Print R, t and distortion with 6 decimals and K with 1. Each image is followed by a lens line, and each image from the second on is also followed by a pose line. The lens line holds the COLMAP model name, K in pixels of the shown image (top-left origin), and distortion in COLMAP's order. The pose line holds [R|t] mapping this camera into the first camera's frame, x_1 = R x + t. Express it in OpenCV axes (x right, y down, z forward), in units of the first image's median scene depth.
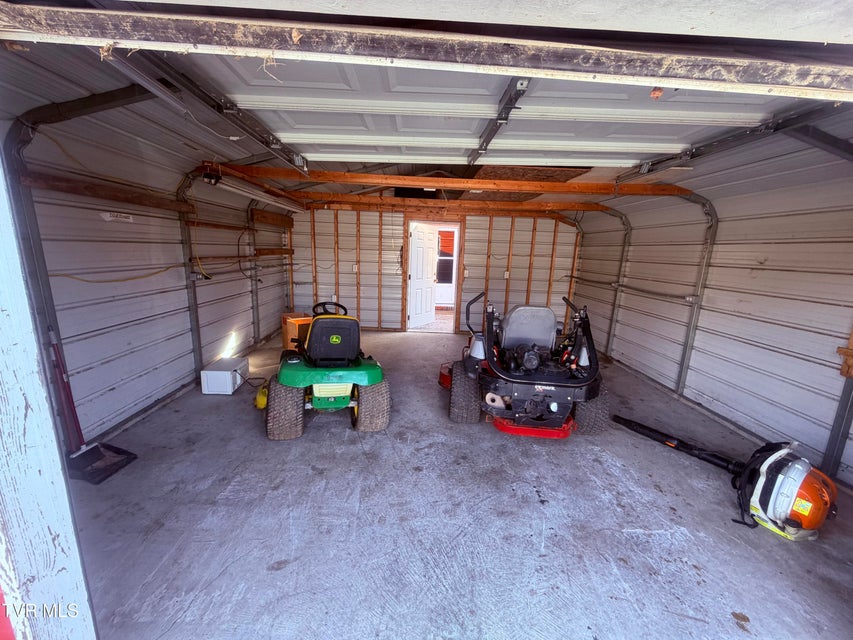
lens RADIAL K [[339.6, 0, 424.0], [0, 339.6, 320.7], [0, 0, 1]] dist [-0.000269, -0.000593]
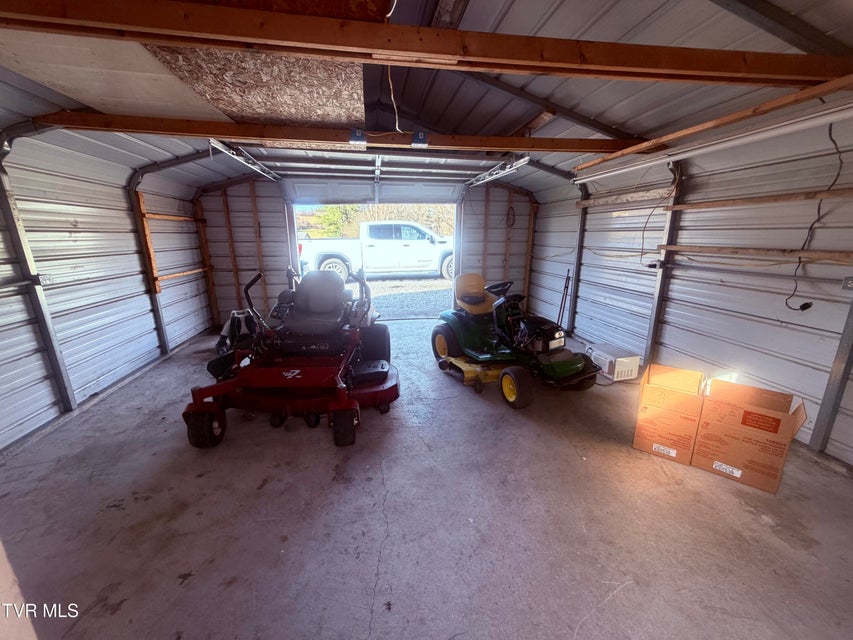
lens RADIAL K [[339.6, 0, 426.6], [0, 339.6, 320.5], [0, 0, 1]] dist [-0.000269, -0.000593]
pose [[-0.989073, 0.012717, -0.146876, 0.110840], [-0.051855, 0.902602, 0.427342, -0.349872], [0.138005, 0.430289, -0.892080, 1.892739]]
